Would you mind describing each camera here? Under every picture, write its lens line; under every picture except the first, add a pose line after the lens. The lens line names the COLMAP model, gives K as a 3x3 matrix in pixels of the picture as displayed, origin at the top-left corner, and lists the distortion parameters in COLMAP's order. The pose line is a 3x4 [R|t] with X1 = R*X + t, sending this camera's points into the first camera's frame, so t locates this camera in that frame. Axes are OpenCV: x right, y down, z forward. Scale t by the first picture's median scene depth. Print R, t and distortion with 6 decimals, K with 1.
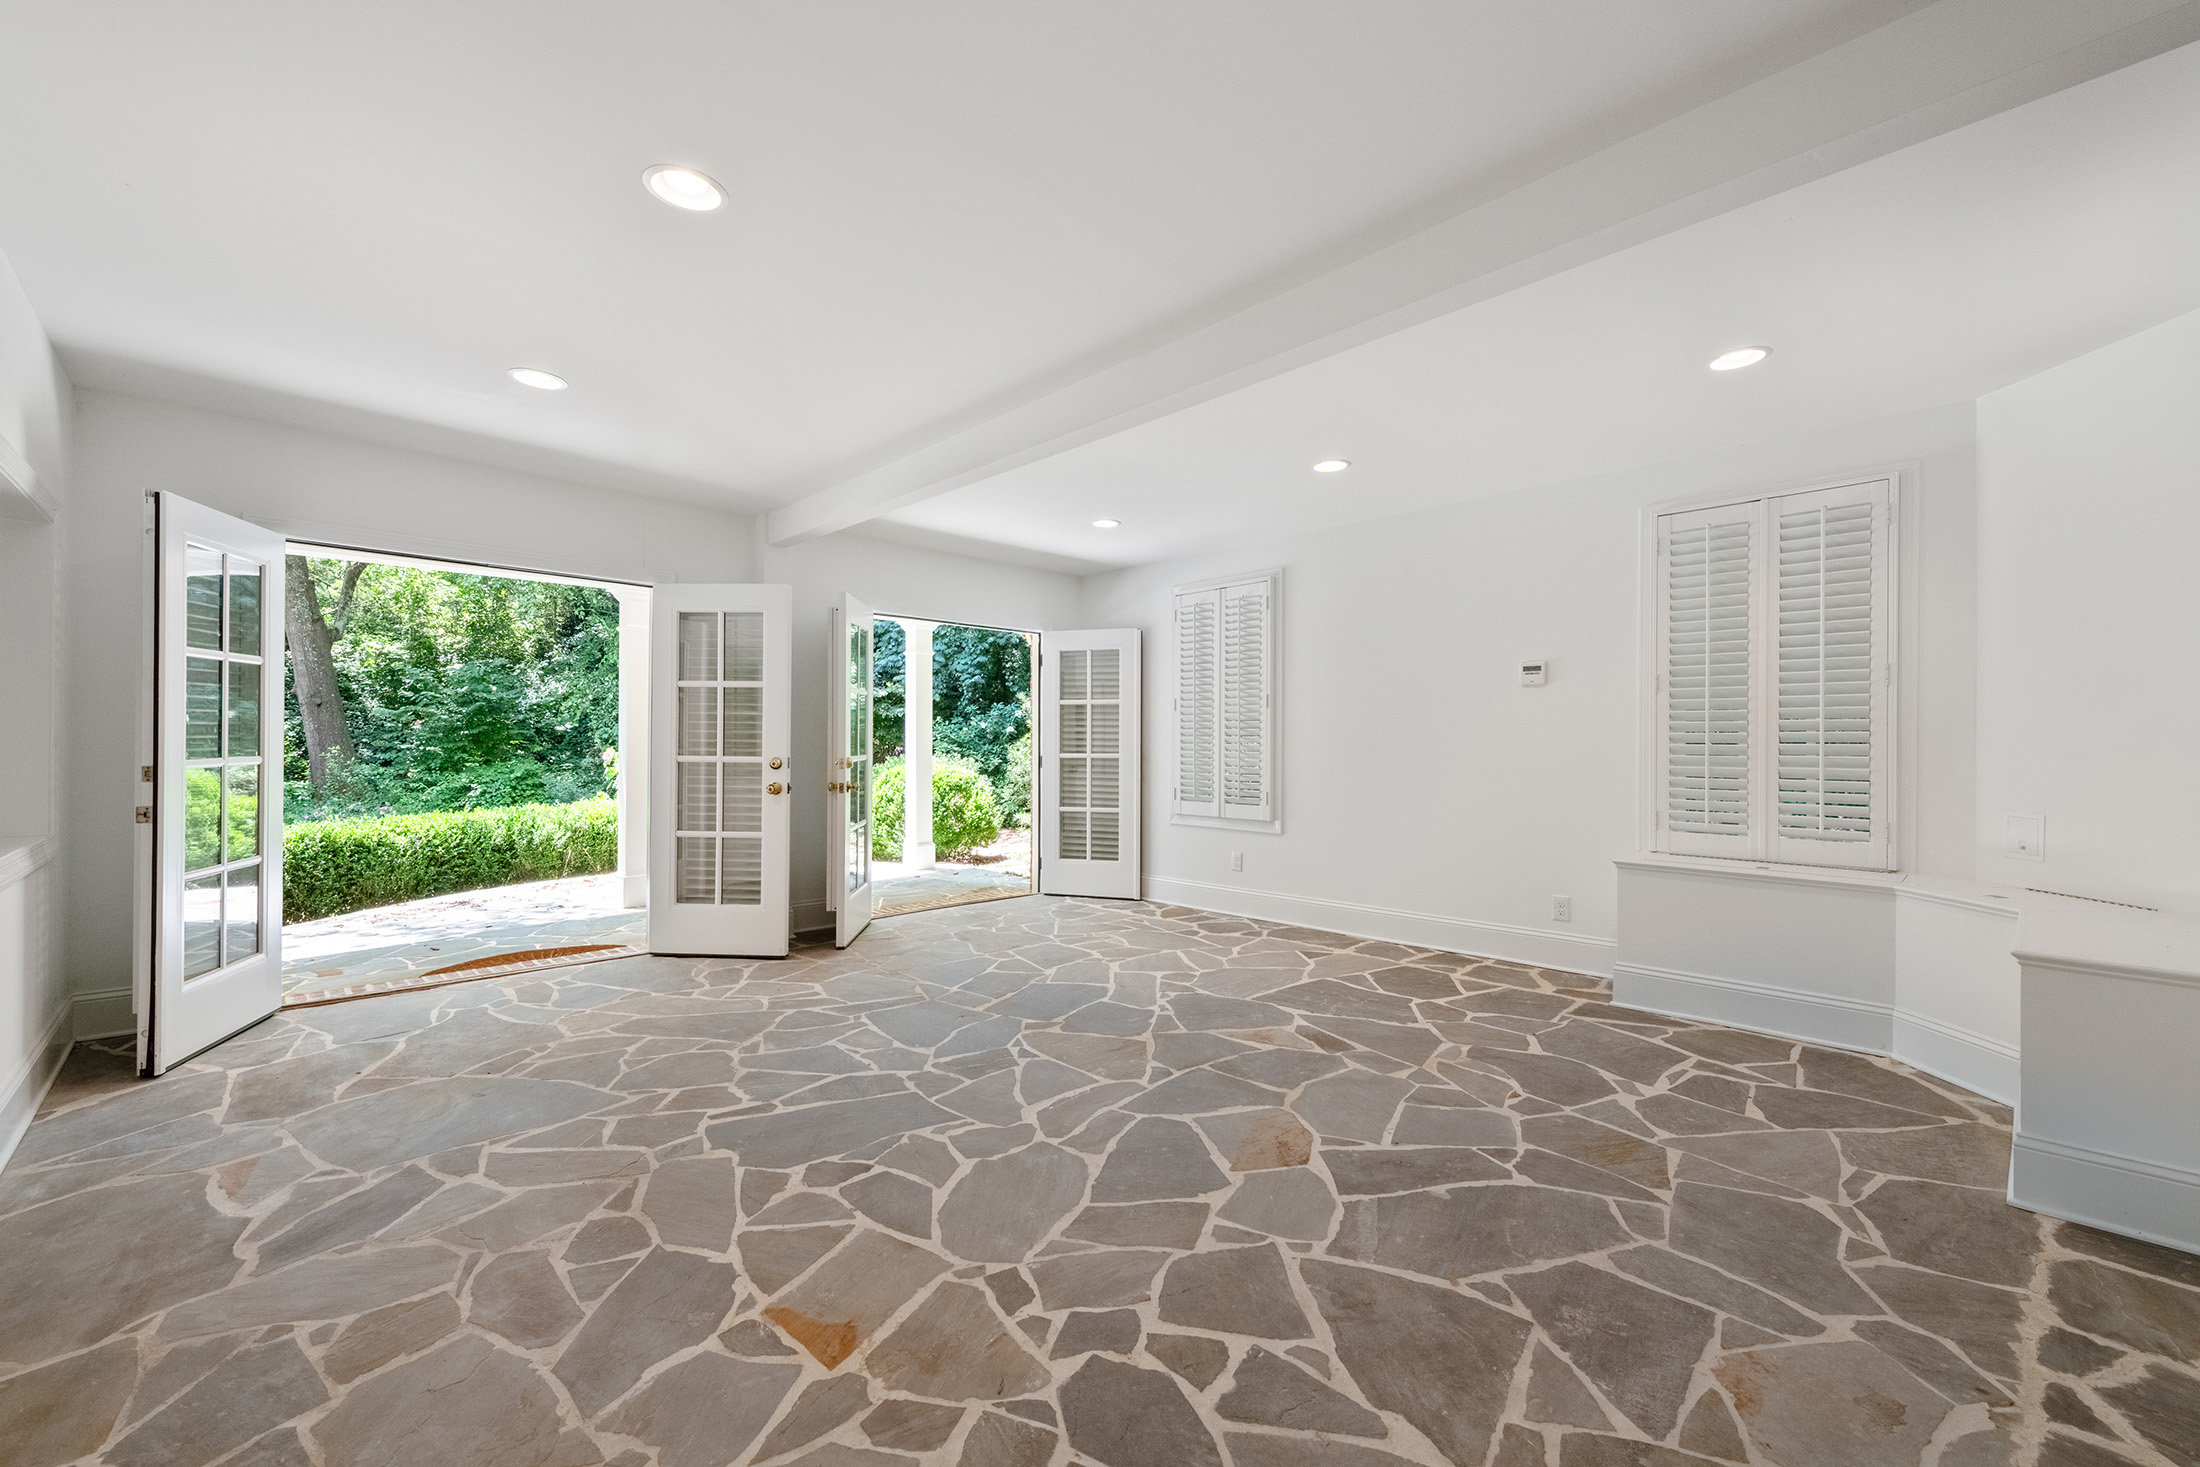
lens RADIAL K [[893.0, 0, 1097.4], [0, 893.0, 721.1], [0, 0, 1]] dist [0.016867, -0.008826]
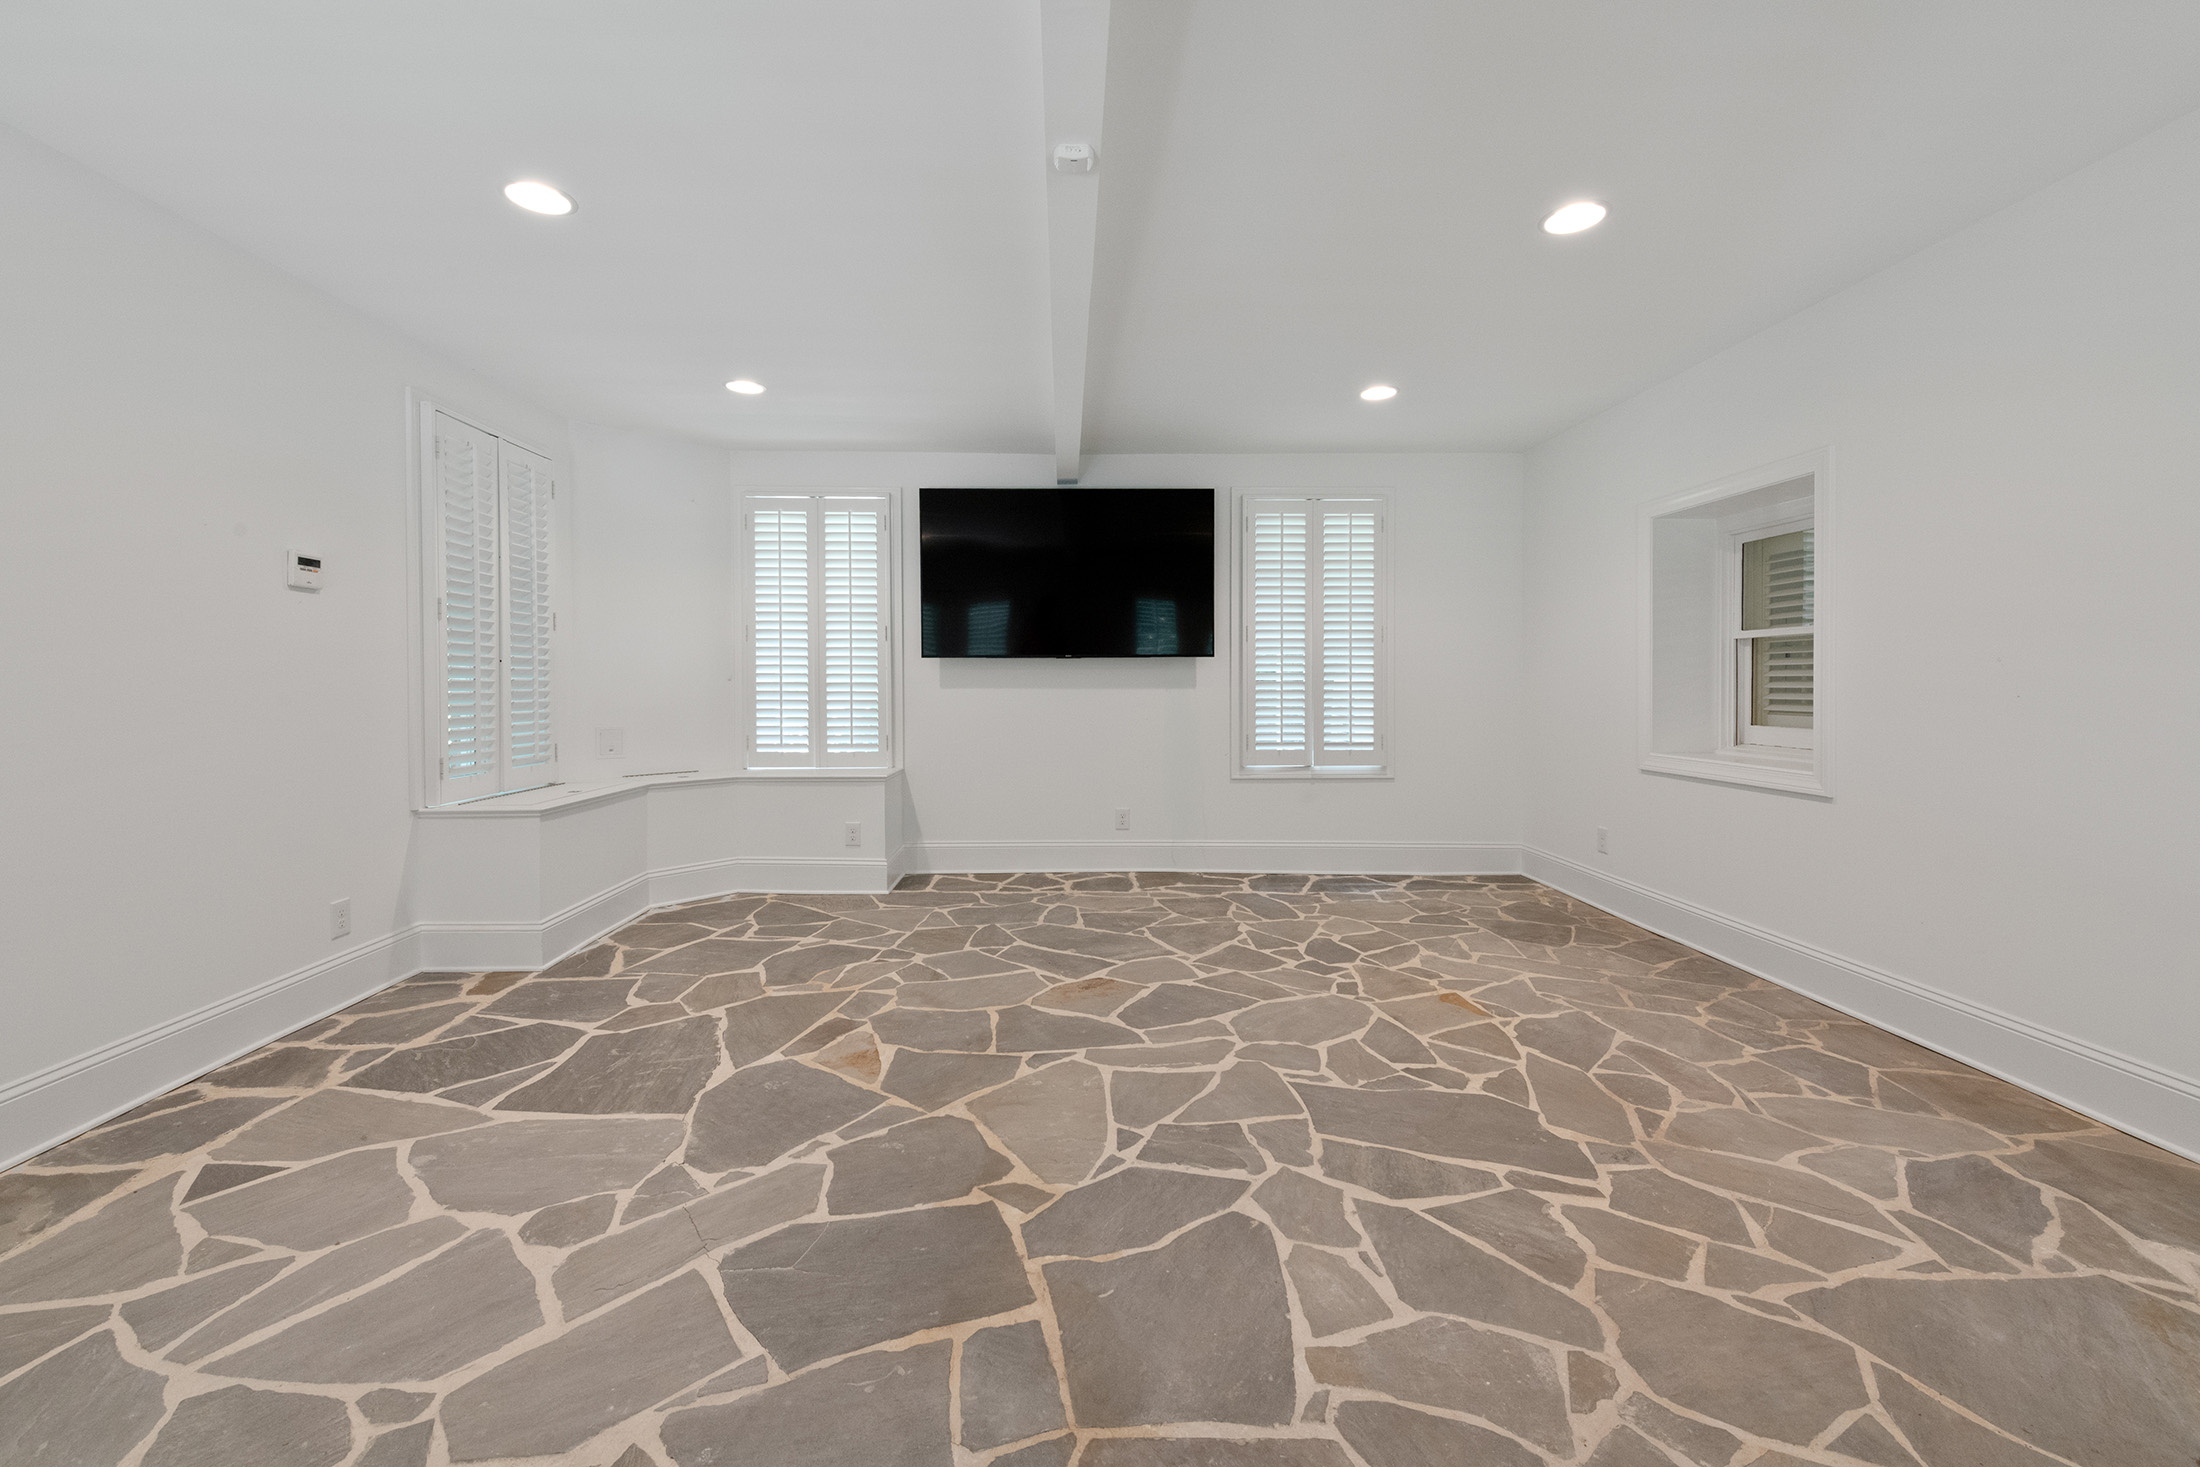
lens RADIAL K [[893.0, 0, 1097.4], [0, 893.0, 721.1], [0, 0, 1]] dist [0.016867, -0.008826]
pose [[-0.754634, -0.030728, 0.655426, -0.566157], [-0.013391, 0.999416, 0.031437, 0.041977], [-0.656009, 0.014947, -0.754605, 1.736570]]
